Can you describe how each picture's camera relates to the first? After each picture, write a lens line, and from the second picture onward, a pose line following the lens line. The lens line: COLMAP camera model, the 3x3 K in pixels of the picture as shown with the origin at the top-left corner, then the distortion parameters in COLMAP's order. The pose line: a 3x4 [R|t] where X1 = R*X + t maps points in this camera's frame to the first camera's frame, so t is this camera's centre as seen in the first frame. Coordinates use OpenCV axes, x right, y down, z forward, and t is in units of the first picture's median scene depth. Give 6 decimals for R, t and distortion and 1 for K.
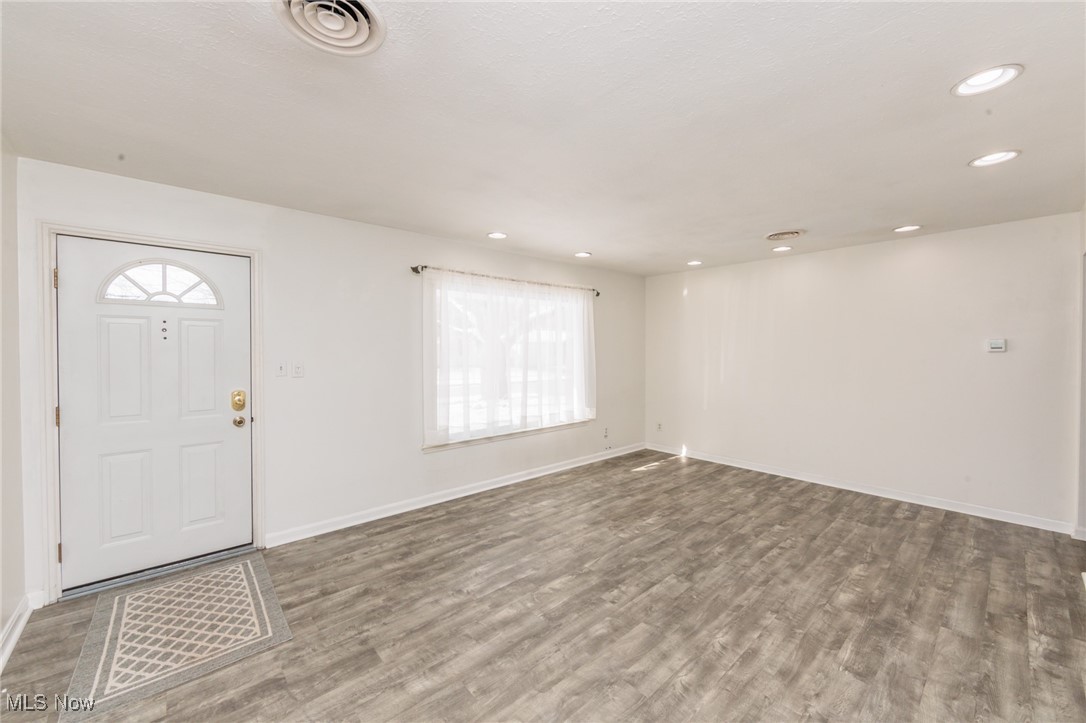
lens RADIAL K [[427.1, 0, 545.4], [0, 427.1, 353.5], [0, 0, 1]] dist [-0.003284, -0.000472]
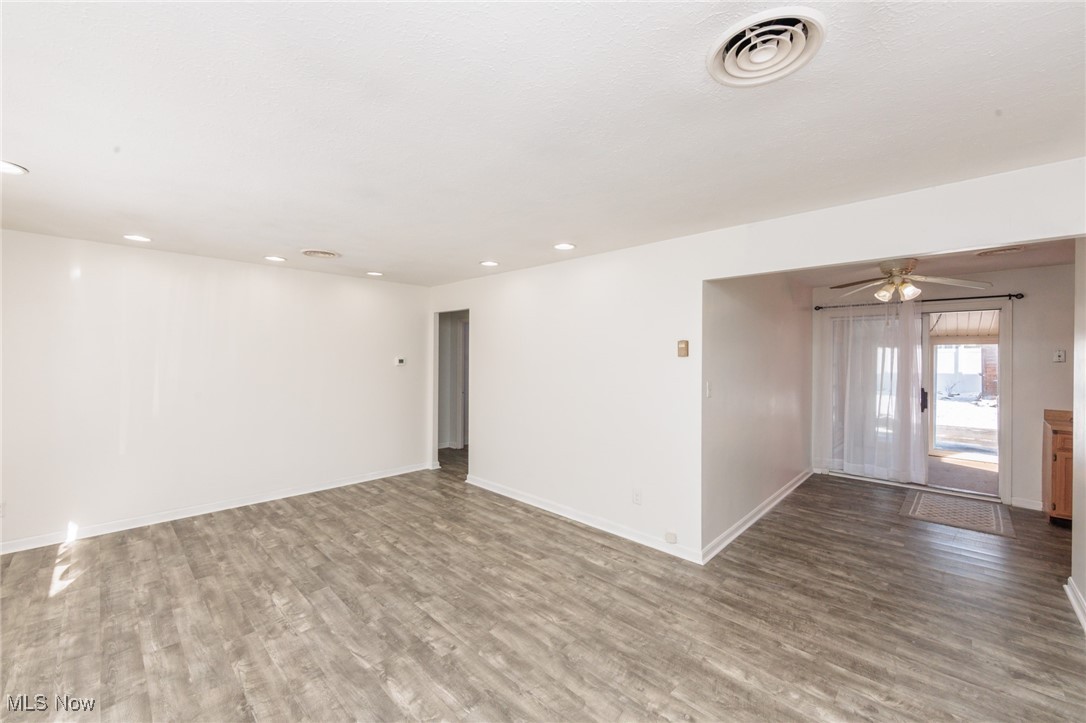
lens RADIAL K [[427.1, 0, 547.0], [0, 427.1, 363.5], [0, 0, 1]] dist [-0.003284, -0.000472]
pose [[-0.075741, -0.014659, 0.997020, -0.707117], [0.000162, 0.999892, 0.014713, -0.047076], [-0.997128, 0.001276, -0.075730, 0.789361]]
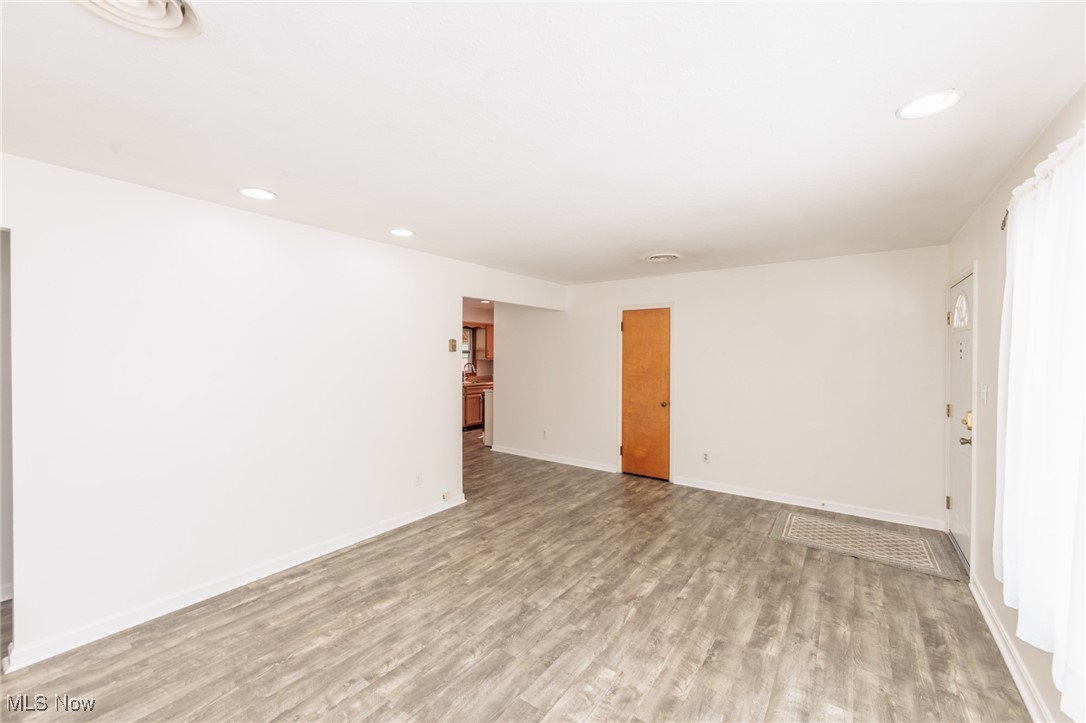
lens RADIAL K [[427.1, 0, 542.9], [0, 427.1, 360.2], [0, 0, 1]] dist [-0.003284, -0.000472]
pose [[-0.979217, 0.002344, -0.202801, 0.494965], [-0.002477, 0.999720, 0.023513, -0.055399], [0.202800, 0.023526, -0.978938, 1.950079]]
